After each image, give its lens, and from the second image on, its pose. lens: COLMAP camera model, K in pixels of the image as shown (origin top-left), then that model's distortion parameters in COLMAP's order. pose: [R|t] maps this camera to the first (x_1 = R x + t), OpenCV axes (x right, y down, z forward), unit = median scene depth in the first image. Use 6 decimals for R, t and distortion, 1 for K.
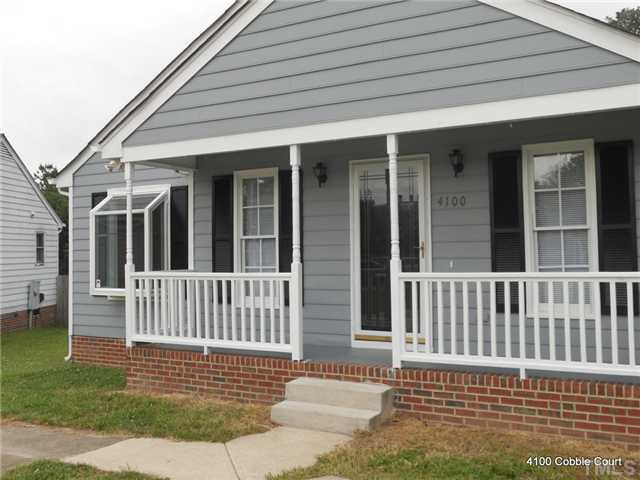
lens RADIAL K [[625.1, 0, 320.0], [0, 625.1, 240.2], [0, 0, 1]] dist [-0.035921, -0.001272]
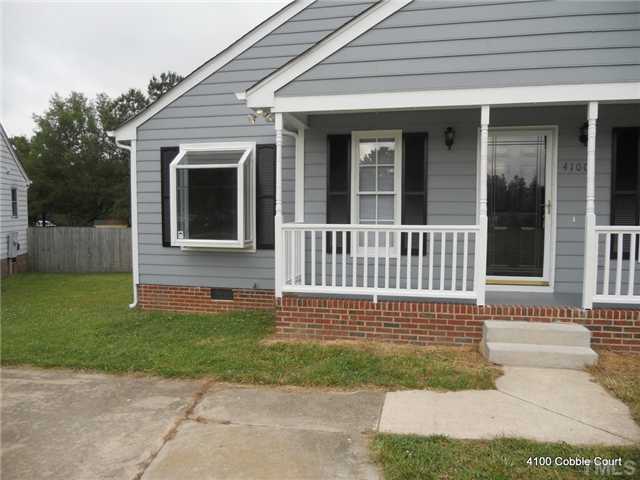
lens RADIAL K [[473.5, 0, 319.9], [0, 473.5, 243.4], [0, 0, 1]] dist [-0.082042, 0.002740]
pose [[0.965943, -0.005471, 0.258698, -0.338453], [-0.018141, 0.995884, 0.088799, 0.009572], [-0.258119, -0.090468, 0.961868, 0.184609]]
